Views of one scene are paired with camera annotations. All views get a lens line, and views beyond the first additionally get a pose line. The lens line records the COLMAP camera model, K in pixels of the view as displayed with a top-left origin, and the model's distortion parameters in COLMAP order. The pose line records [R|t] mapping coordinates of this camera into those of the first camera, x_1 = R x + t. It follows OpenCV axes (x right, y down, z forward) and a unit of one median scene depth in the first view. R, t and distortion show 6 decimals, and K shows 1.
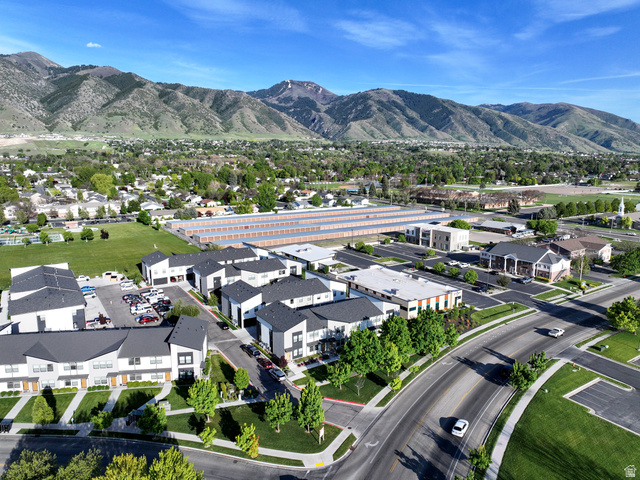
lens RADIAL K [[449.1, 0, 319.2], [0, 449.1, 236.4], [0, 0, 1]] dist [-0.003167, 0.020499]
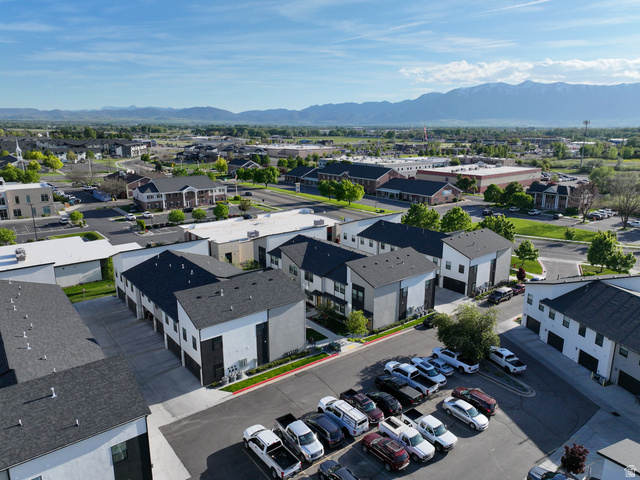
lens RADIAL K [[449.1, 0, 319.2], [0, 449.1, 236.4], [0, 0, 1]] dist [-0.003167, 0.020499]
pose [[-0.093829, -0.240833, 0.966020, -0.225923], [0.164252, 0.953260, 0.253606, -0.023473], [-0.981946, 0.182466, -0.049886, 0.355456]]
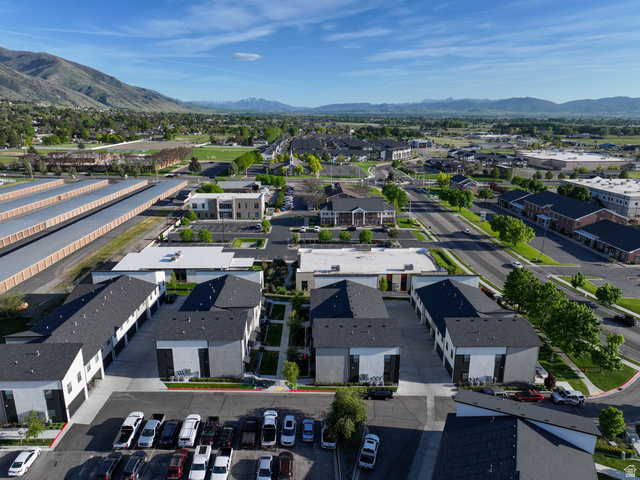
lens RADIAL K [[444.7, 0, 316.4], [0, 444.7, 252.3], [0, 0, 1]] dist [0.006312, 0.005008]
pose [[0.533919, -0.247918, 0.808373, -0.215935], [0.141949, 0.968761, 0.203352, -0.037900], [-0.833536, 0.006174, 0.552431, 0.226242]]
